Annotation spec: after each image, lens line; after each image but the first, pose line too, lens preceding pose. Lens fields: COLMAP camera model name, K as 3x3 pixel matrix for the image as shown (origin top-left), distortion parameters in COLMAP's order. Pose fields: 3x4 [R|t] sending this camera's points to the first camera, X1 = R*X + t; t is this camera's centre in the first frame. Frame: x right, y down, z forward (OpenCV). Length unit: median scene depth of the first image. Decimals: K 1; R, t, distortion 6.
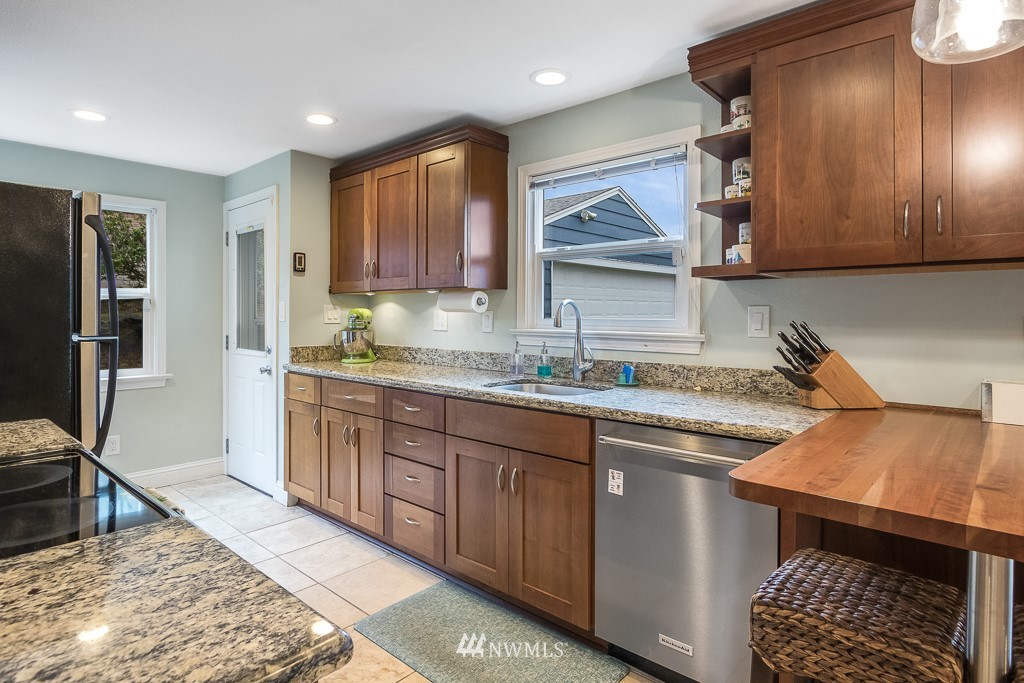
lens RADIAL K [[559.0, 0, 507.8], [0, 559.0, 313.6], [0, 0, 1]] dist [-0.014117, 0.001237]
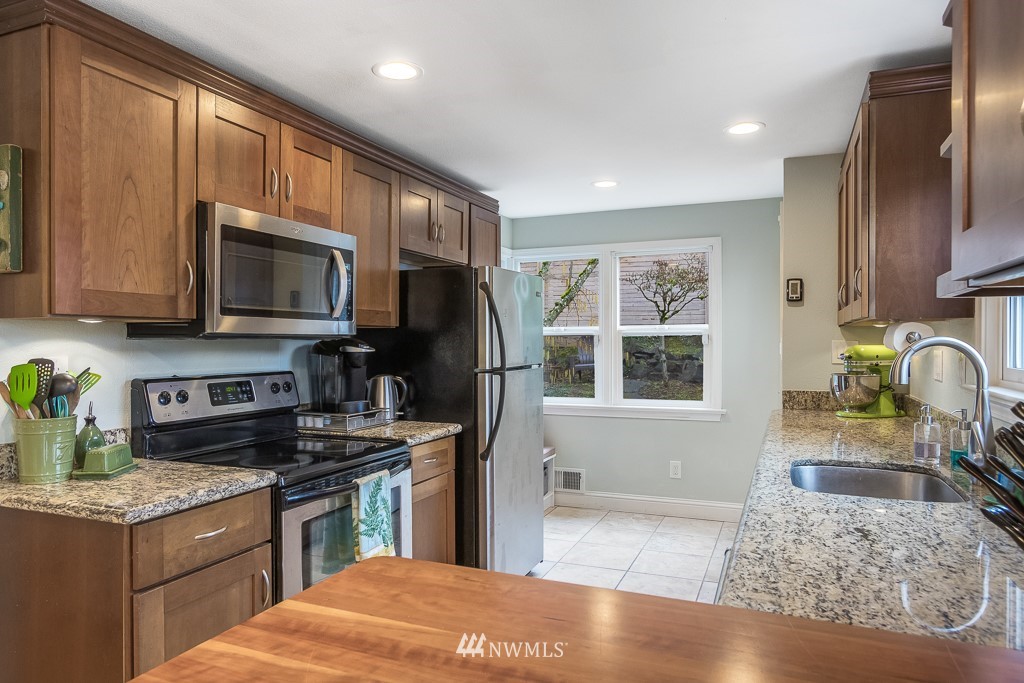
lens RADIAL K [[655.3, 0, 512.0], [0, 655.3, 341.5], [0, 0, 1]] dist [-0.001506, -0.000237]
pose [[0.340436, -0.001513, -0.940266, 0.455467], [0.000923, 0.999999, -0.001275, -0.015467], [0.940267, -0.000434, 0.340437, 0.296291]]
